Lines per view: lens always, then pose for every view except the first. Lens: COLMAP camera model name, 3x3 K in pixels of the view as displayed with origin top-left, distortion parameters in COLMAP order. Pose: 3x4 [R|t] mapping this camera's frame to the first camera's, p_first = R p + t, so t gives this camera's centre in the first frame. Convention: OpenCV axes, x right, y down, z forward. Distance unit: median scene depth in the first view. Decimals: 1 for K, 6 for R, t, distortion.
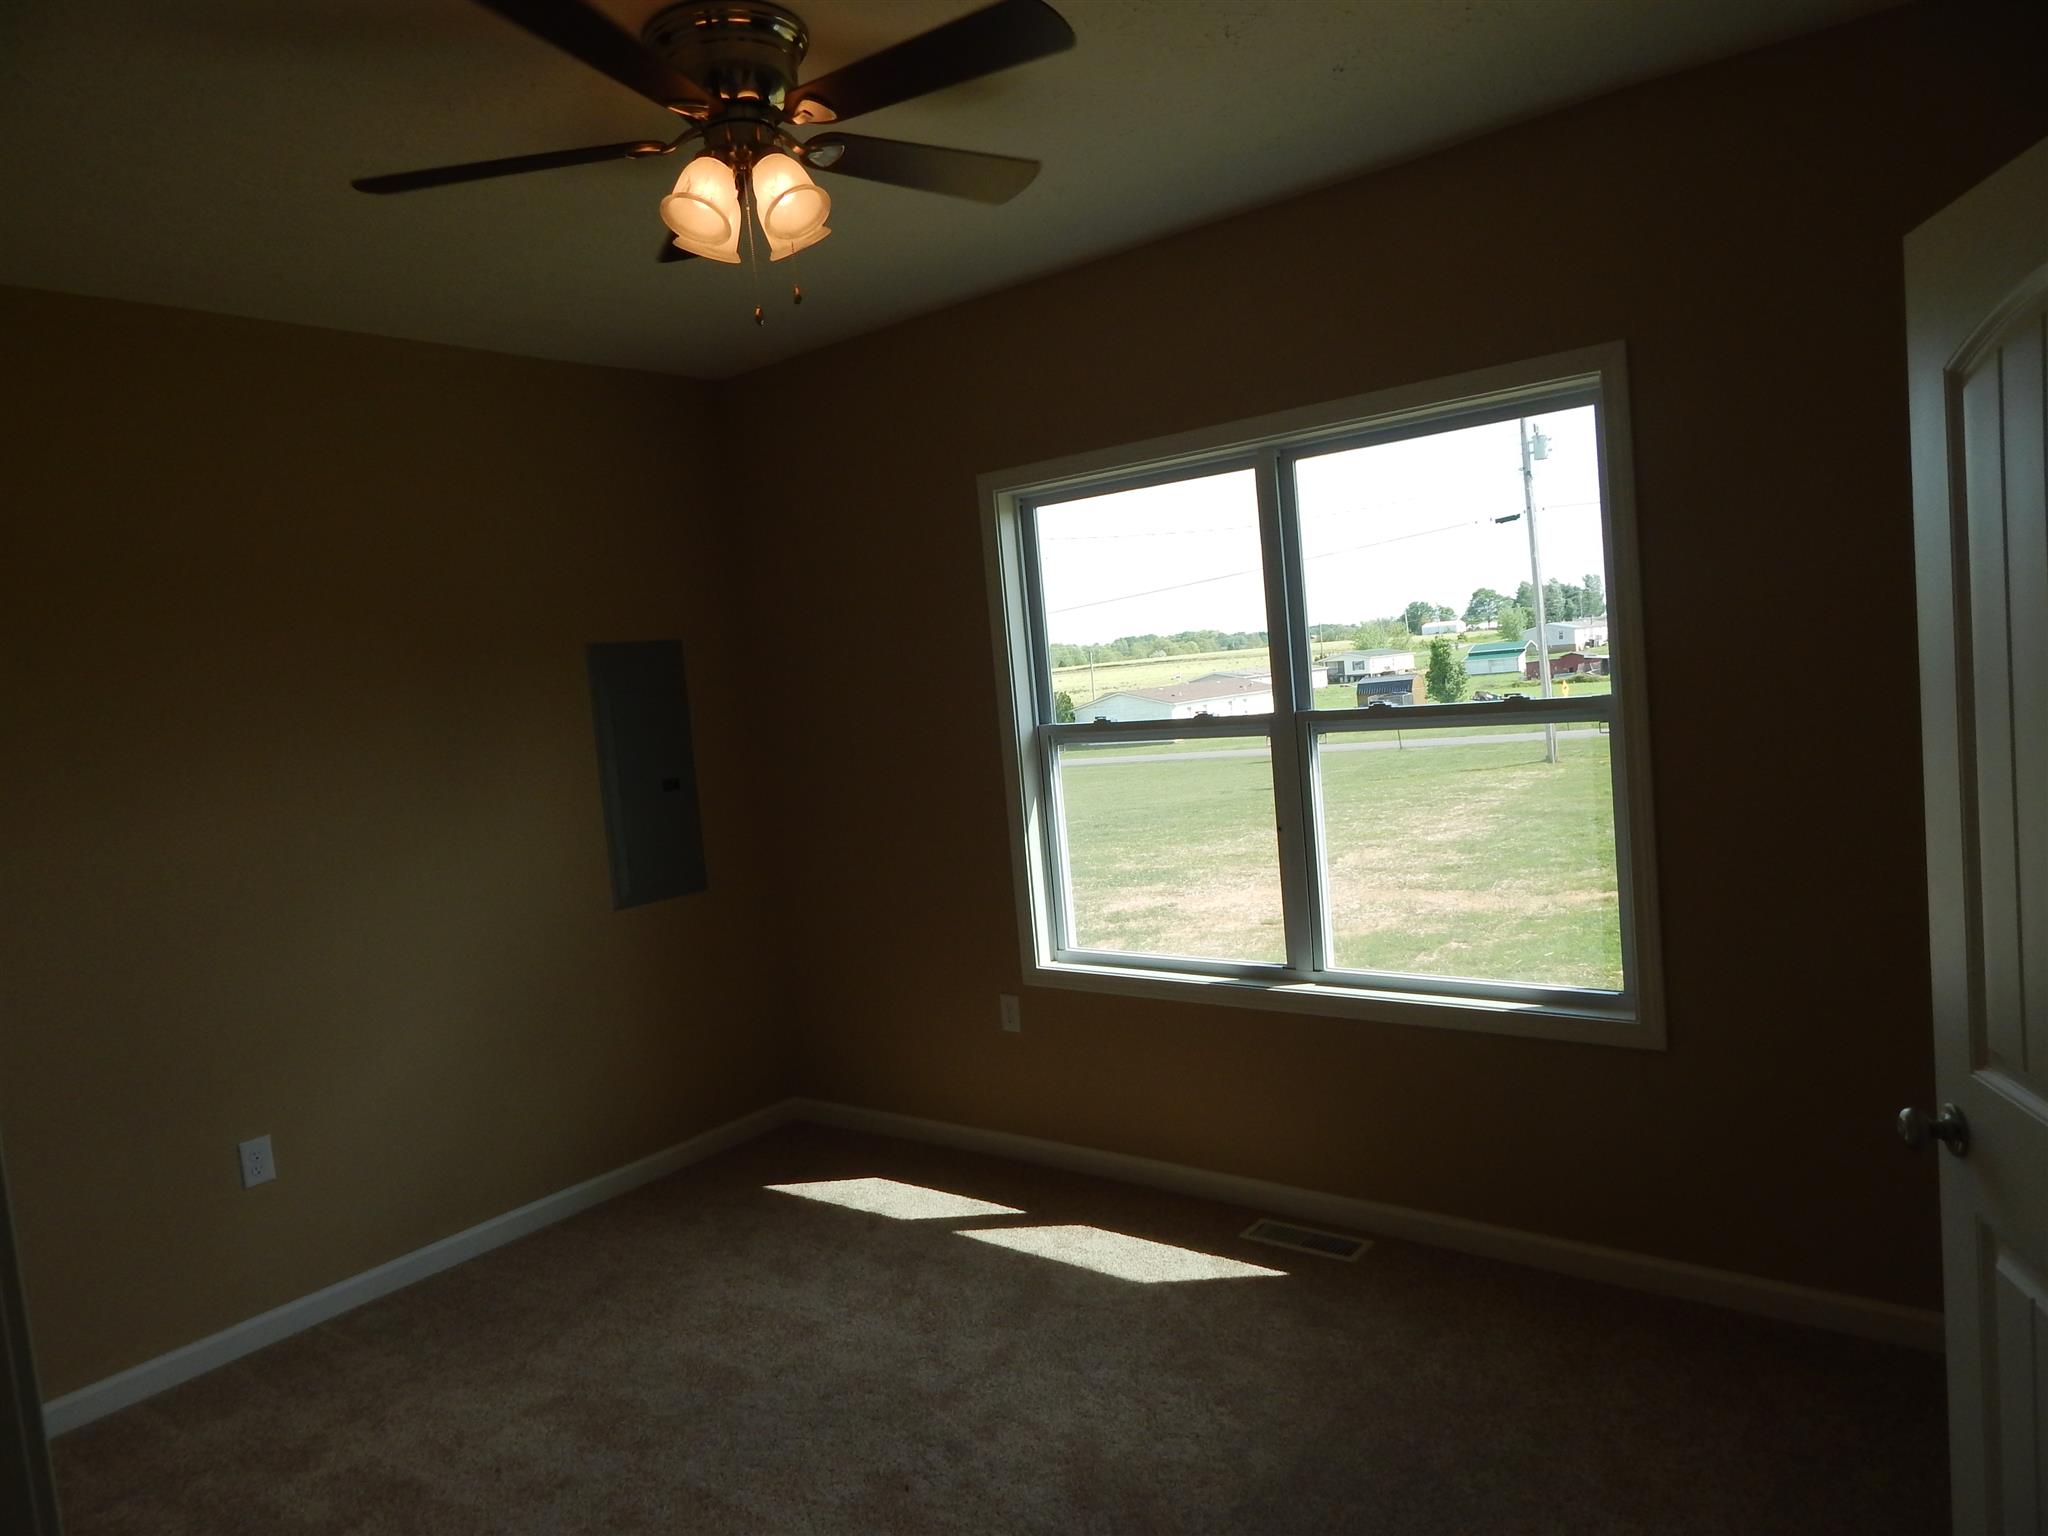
lens RADIAL K [[1386.0, 0, 1024.0], [0, 1386.0, 768.0], [0, 0, 1]] dist [0.059564, -0.000281]
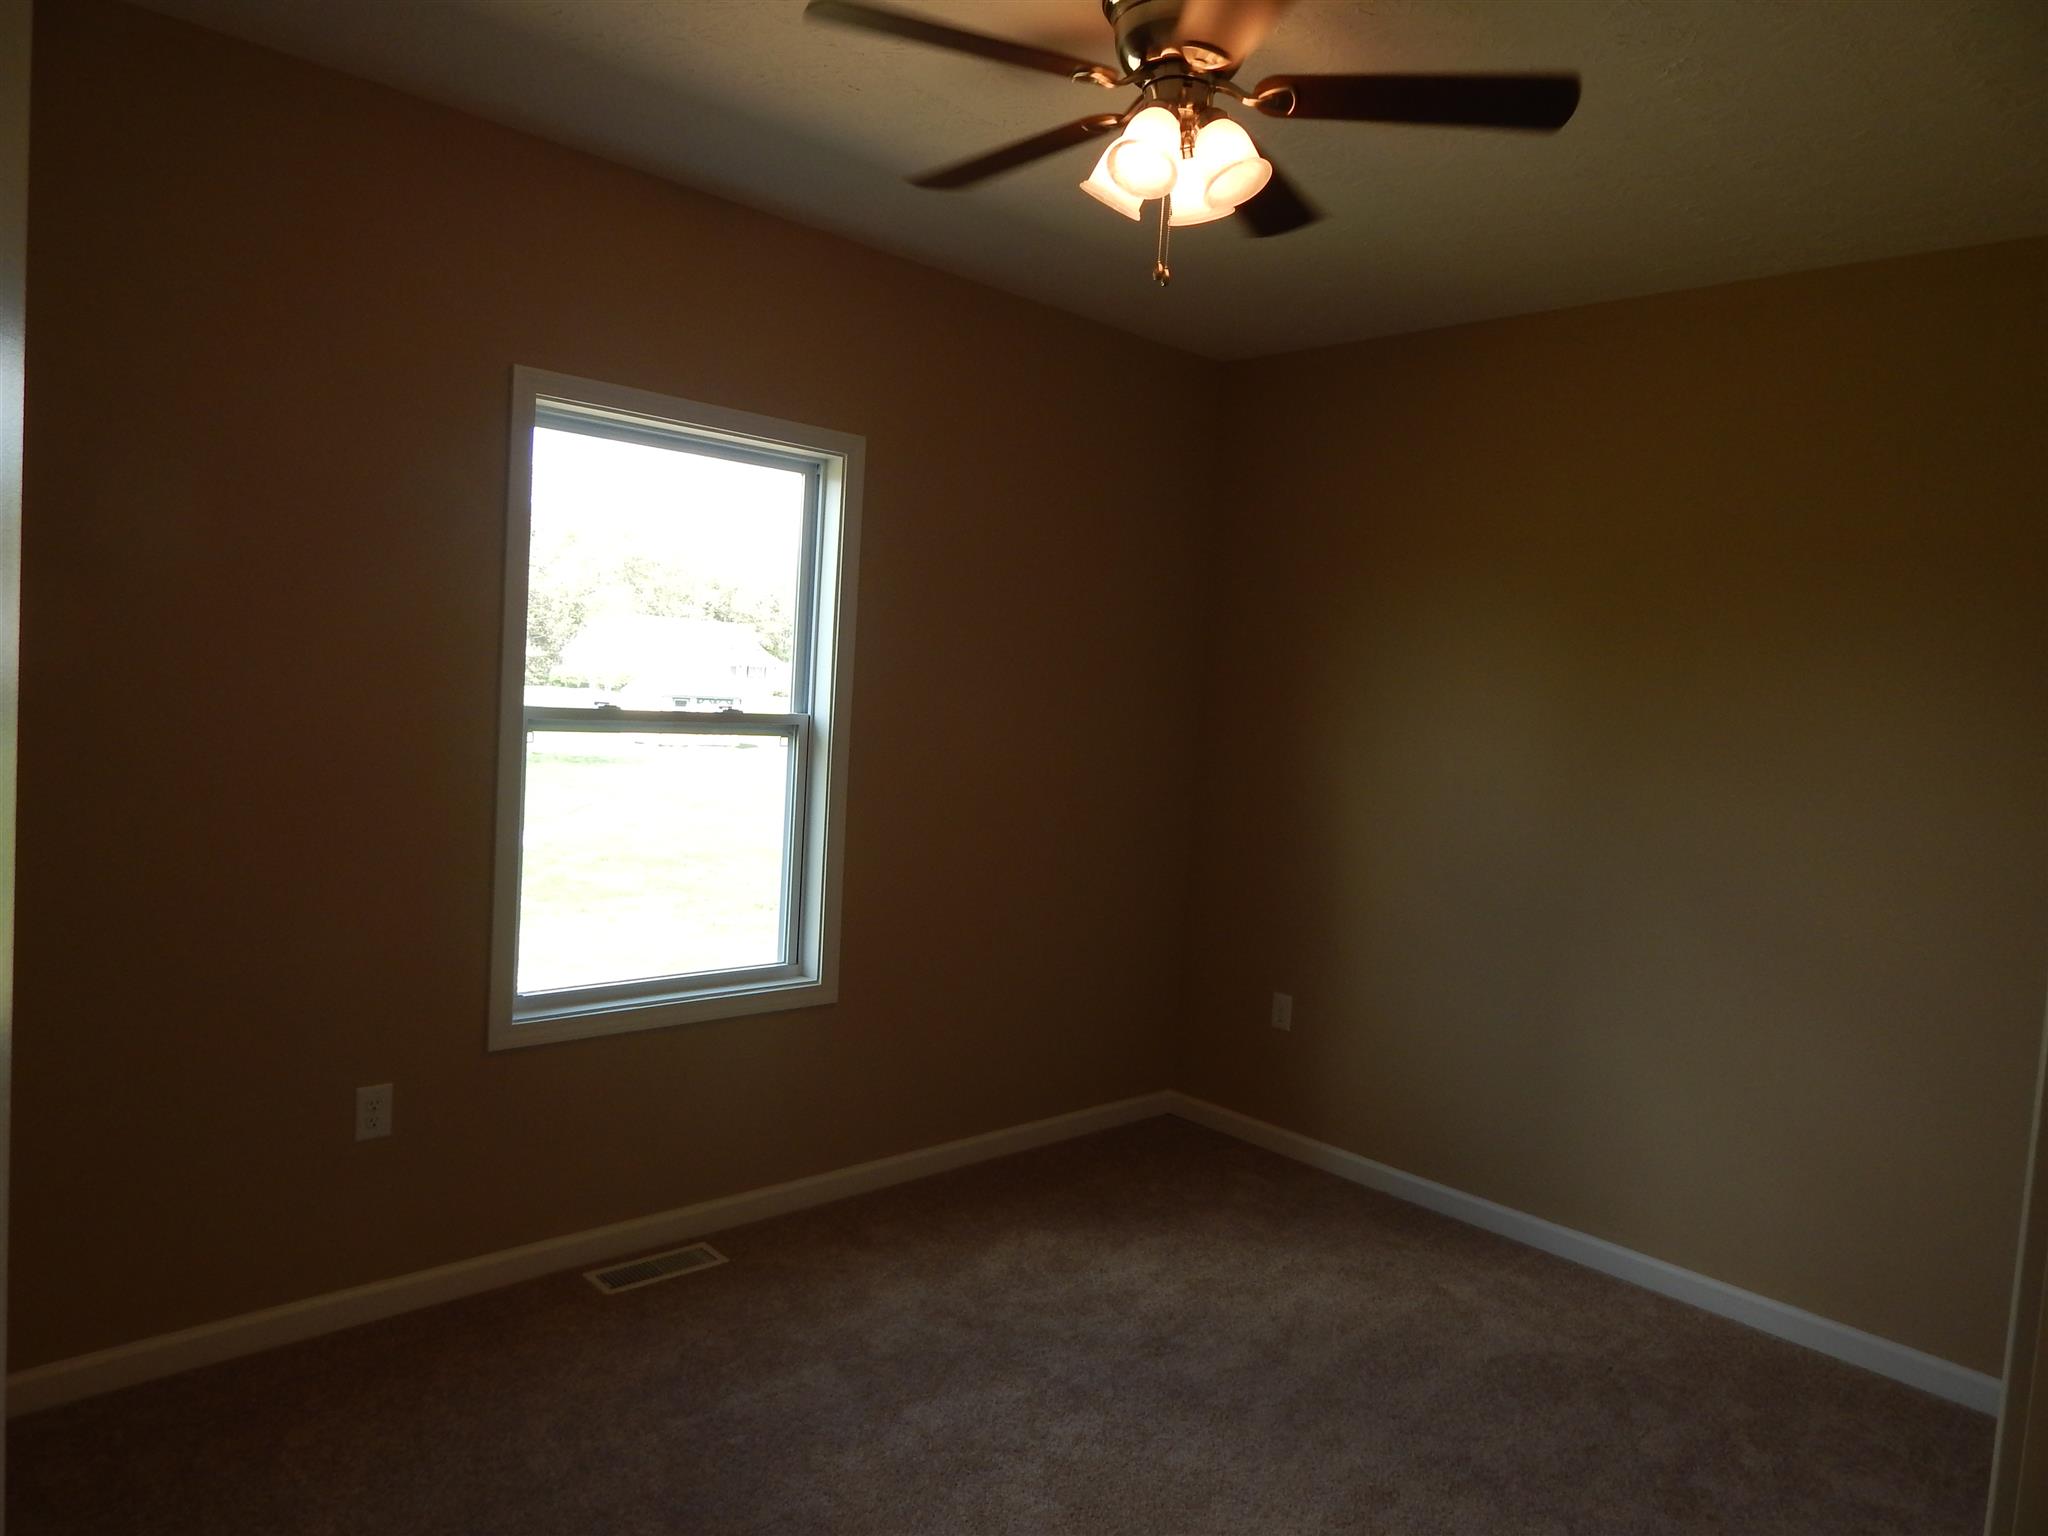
lens RADIAL K [[1386.0, 0, 1024.0], [0, 1386.0, 768.0], [0, 0, 1]] dist [0.059564, -0.000281]
pose [[0.144249, 0.034187, 0.988951, -0.783967], [-0.003209, 0.999414, -0.034081, 0.033734], [-0.989536, 0.001743, 0.144274, 0.666366]]
